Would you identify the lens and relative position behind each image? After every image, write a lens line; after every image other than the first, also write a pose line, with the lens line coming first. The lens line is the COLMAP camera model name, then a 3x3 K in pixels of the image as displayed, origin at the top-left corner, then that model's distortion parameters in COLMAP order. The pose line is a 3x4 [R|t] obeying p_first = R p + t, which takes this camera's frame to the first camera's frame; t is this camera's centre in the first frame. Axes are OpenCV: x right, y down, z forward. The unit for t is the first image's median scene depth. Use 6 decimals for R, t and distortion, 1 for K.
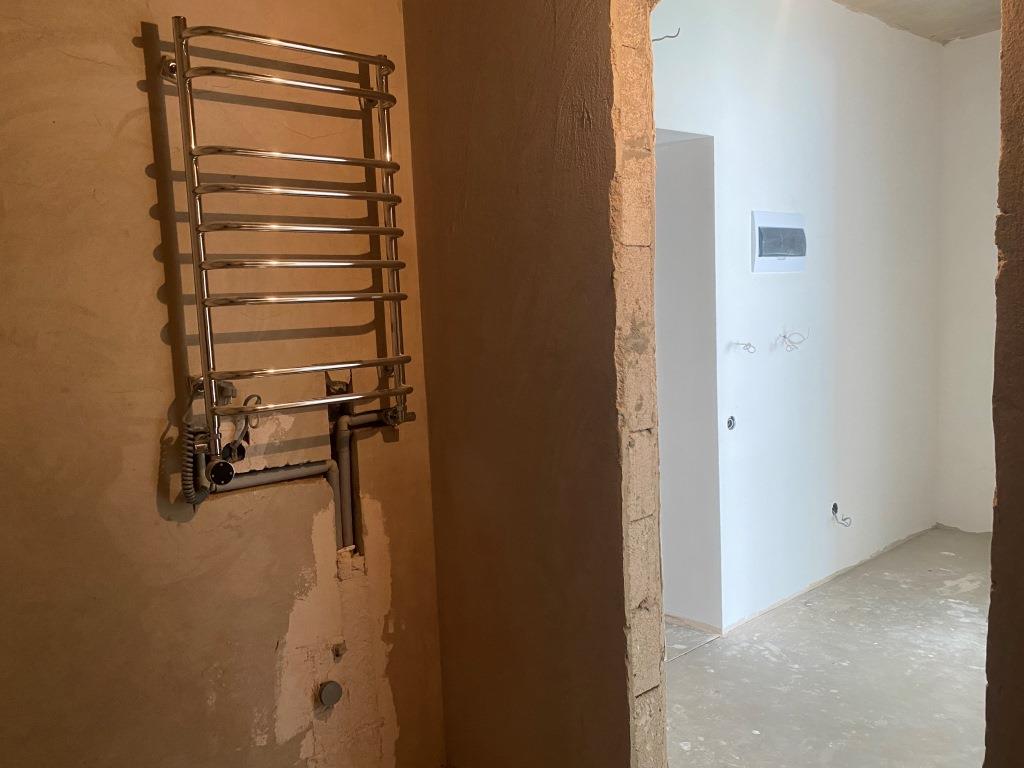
lens RADIAL K [[784.5, 0, 517.0], [0, 784.5, 376.6], [0, 0, 1]] dist [0.072112, -0.083856]
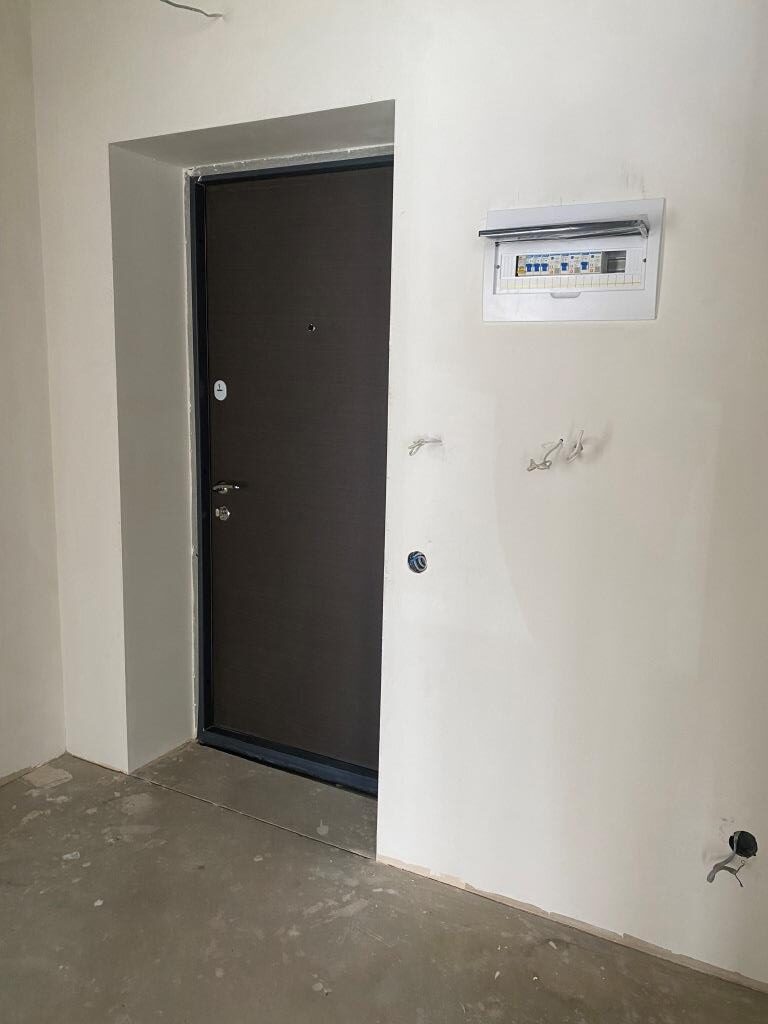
lens RADIAL K [[784.5, 0, 387.9], [0, 784.5, 499.2], [0, 0, 1]] dist [0.072112, -0.083856]
pose [[0.378584, 0.199557, -0.903798, 0.843444], [-0.129277, 0.978310, 0.161857, -0.093867], [0.916494, 0.055563, 0.396170, 0.741733]]
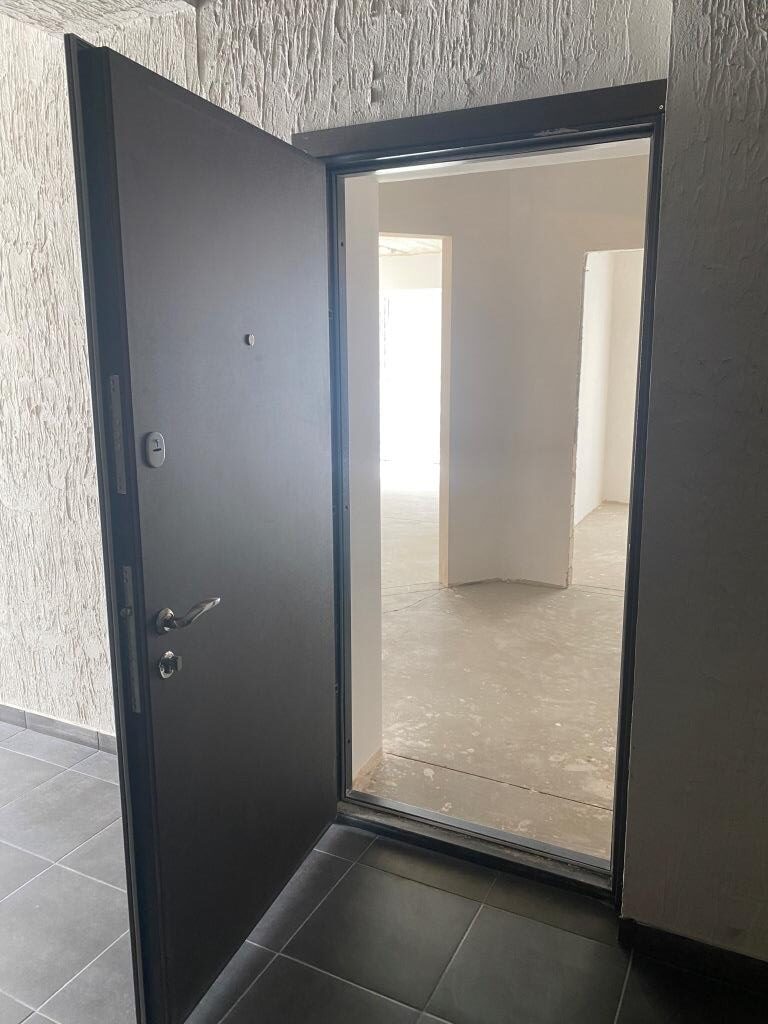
lens RADIAL K [[784.5, 0, 387.9], [0, 784.5, 499.2], [0, 0, 1]] dist [0.072112, -0.083856]
pose [[-0.404546, -0.126484, 0.905729, -0.541685], [0.106152, 0.977201, 0.183878, -0.126415], [-0.908336, 0.170532, -0.381896, 1.328330]]
